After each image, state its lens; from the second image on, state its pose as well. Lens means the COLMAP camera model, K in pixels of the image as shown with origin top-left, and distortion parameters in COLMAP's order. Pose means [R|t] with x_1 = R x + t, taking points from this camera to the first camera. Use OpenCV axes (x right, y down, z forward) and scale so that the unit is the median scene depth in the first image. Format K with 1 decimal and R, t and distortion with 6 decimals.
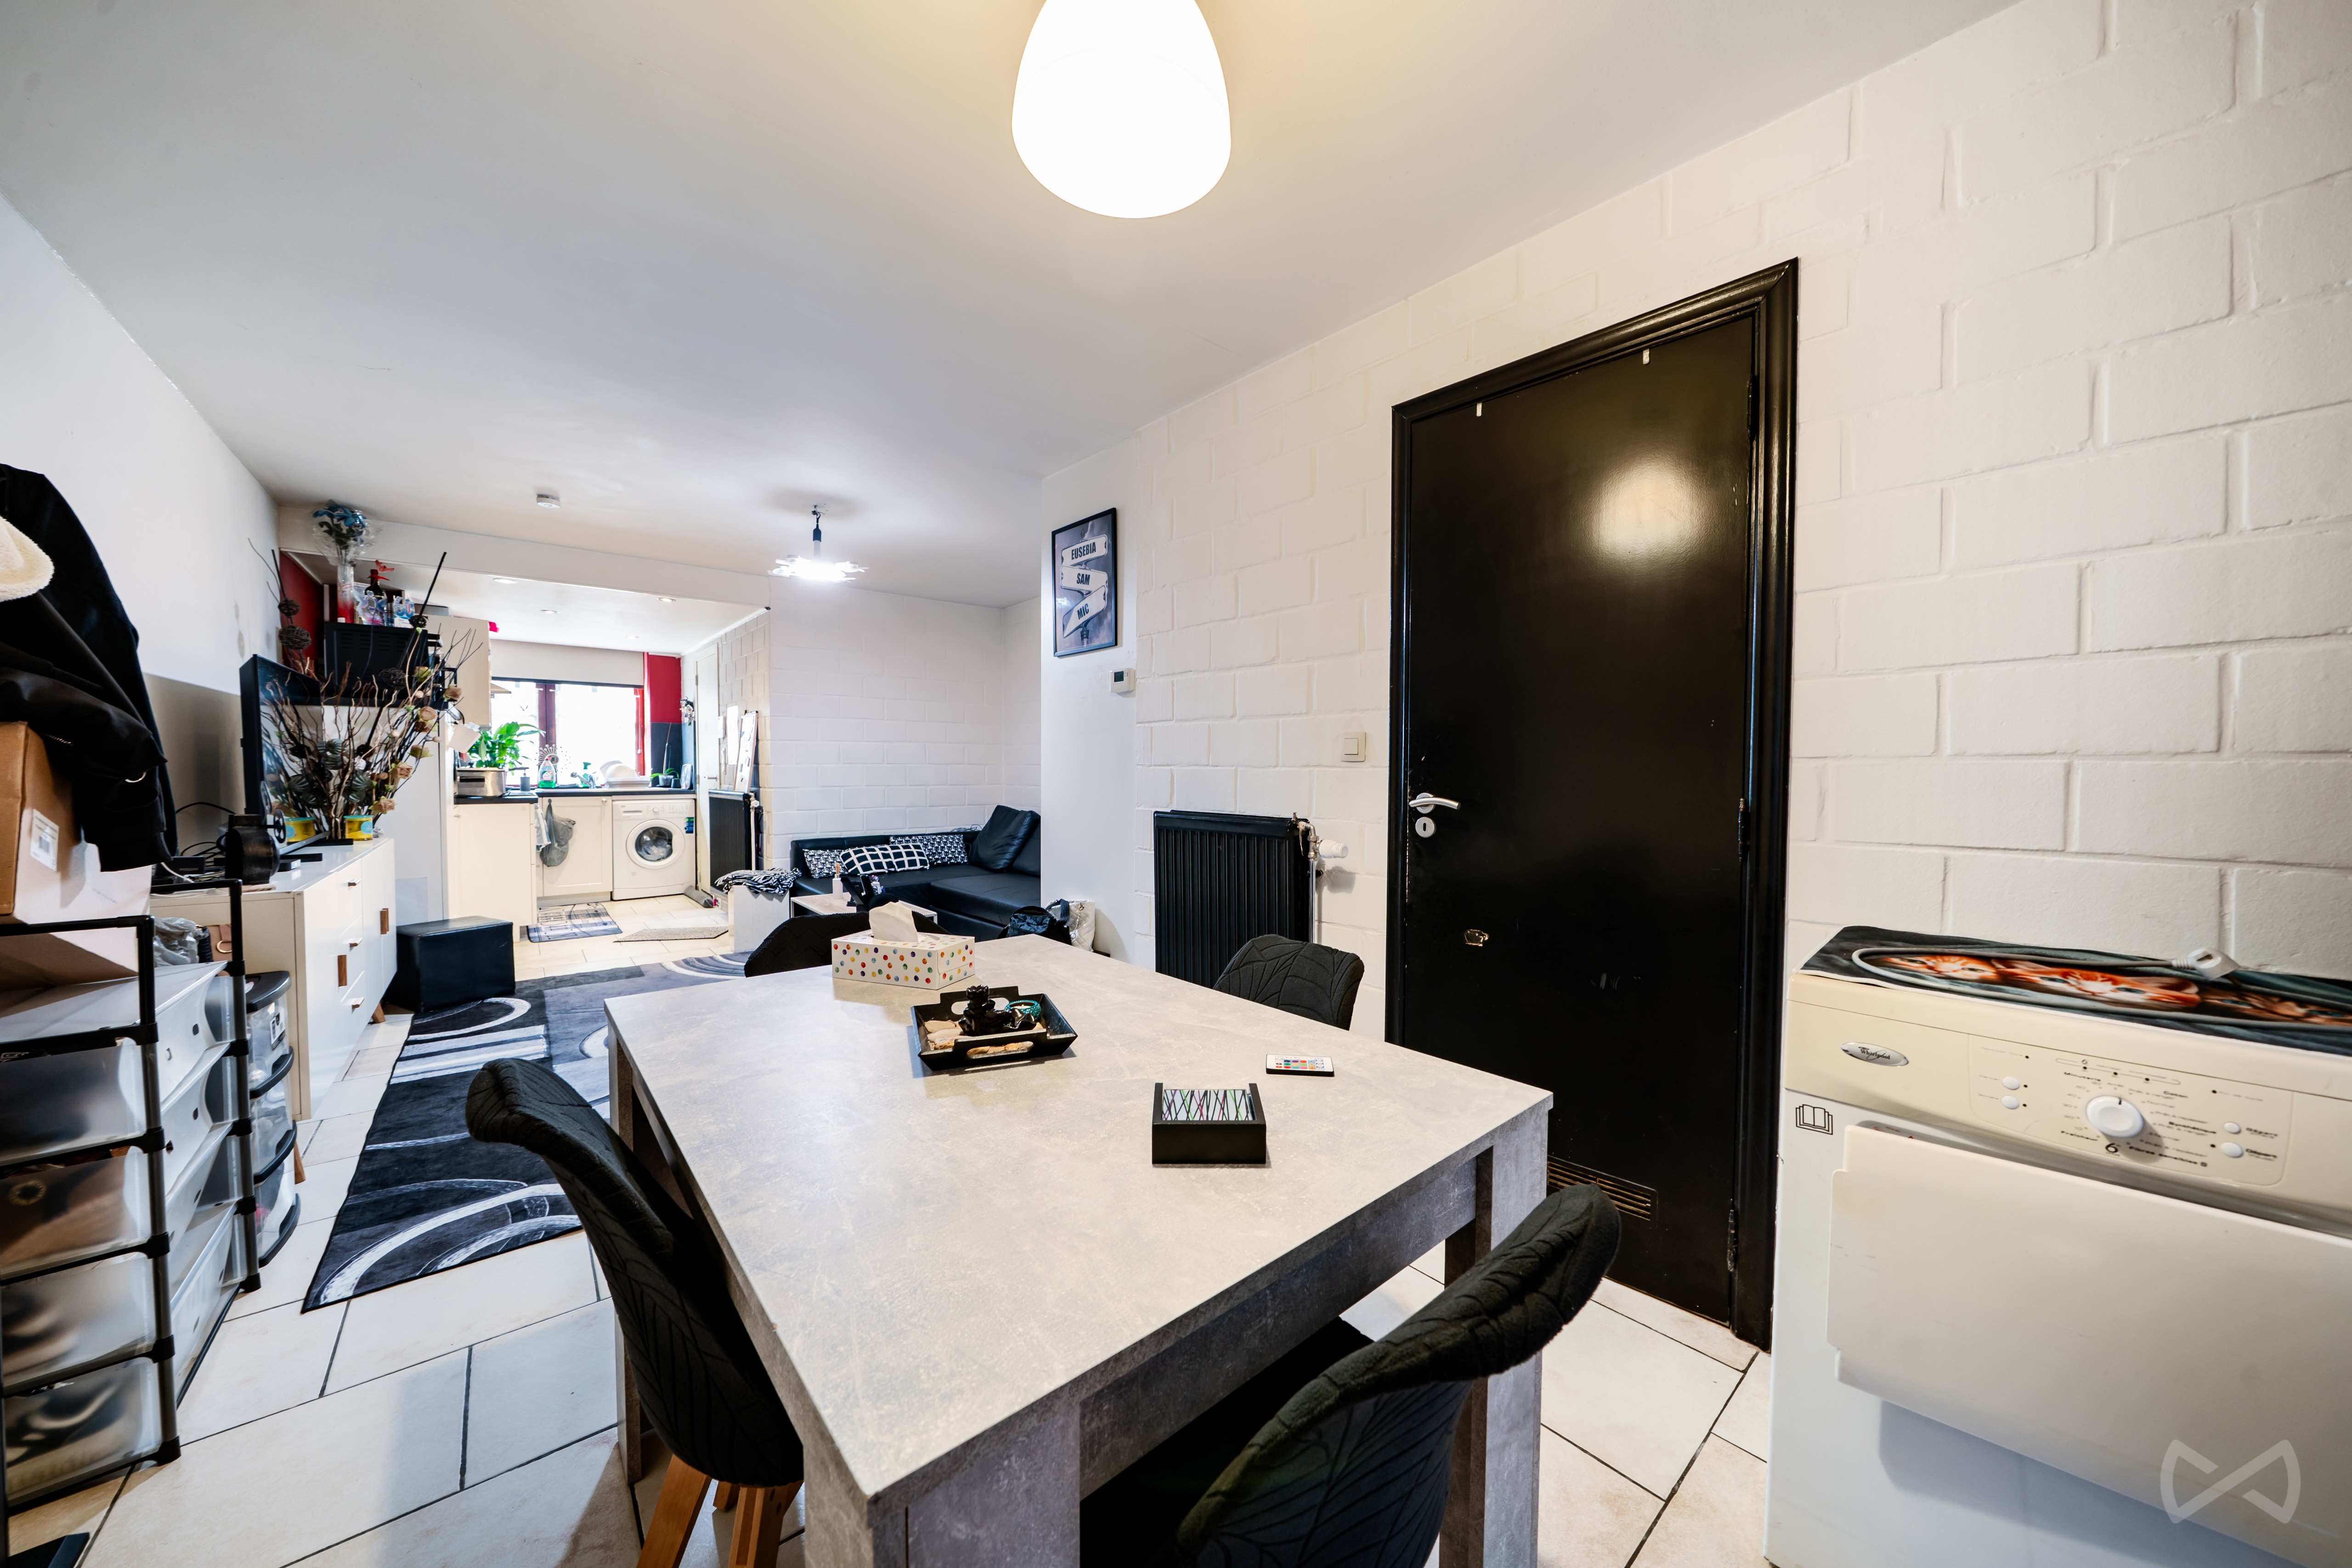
lens RADIAL K [[799.5, 0, 1176.0], [0, 799.5, 784.0], [0, 0, 1]] dist [0.000159, 0.000029]
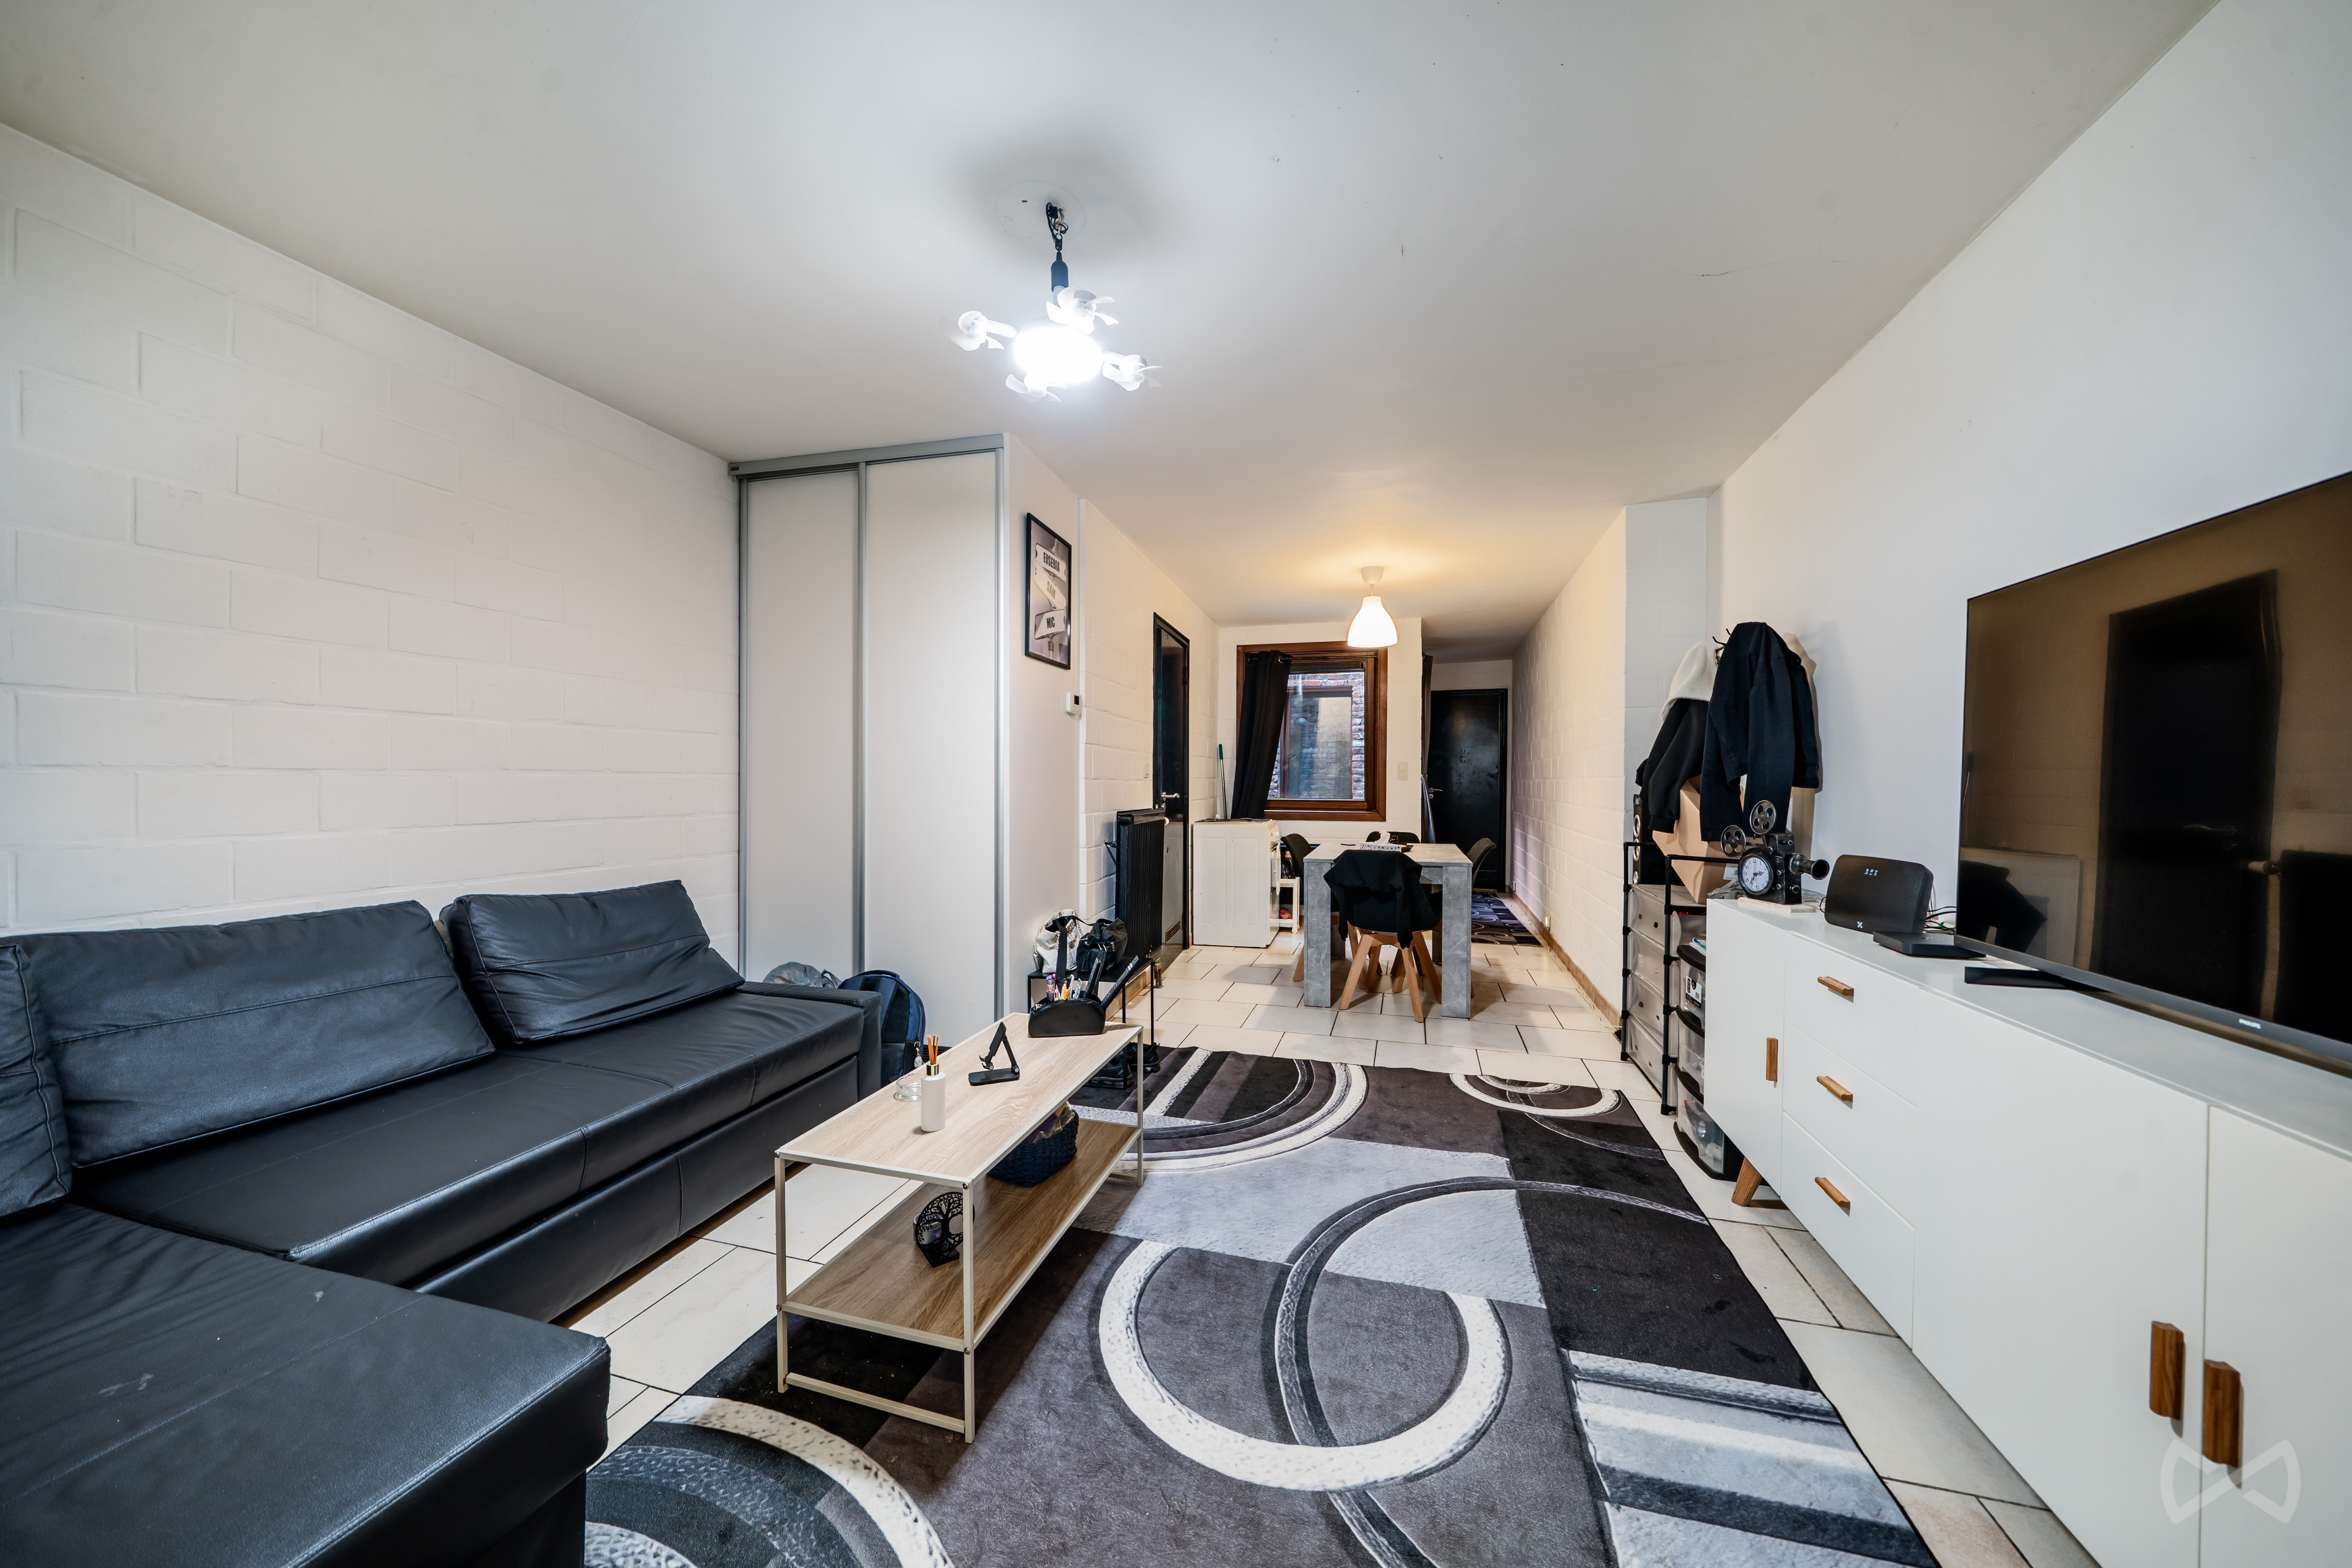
lens RADIAL K [[799.5, 0, 1176.0], [0, 799.5, 784.0], [0, 0, 1]] dist [0.000159, 0.000029]
pose [[-0.556190, -0.009941, 0.830996, -1.420309], [0.011305, 0.999745, 0.019526, -0.049067], [-0.830978, 0.020255, -0.555936, 1.970678]]
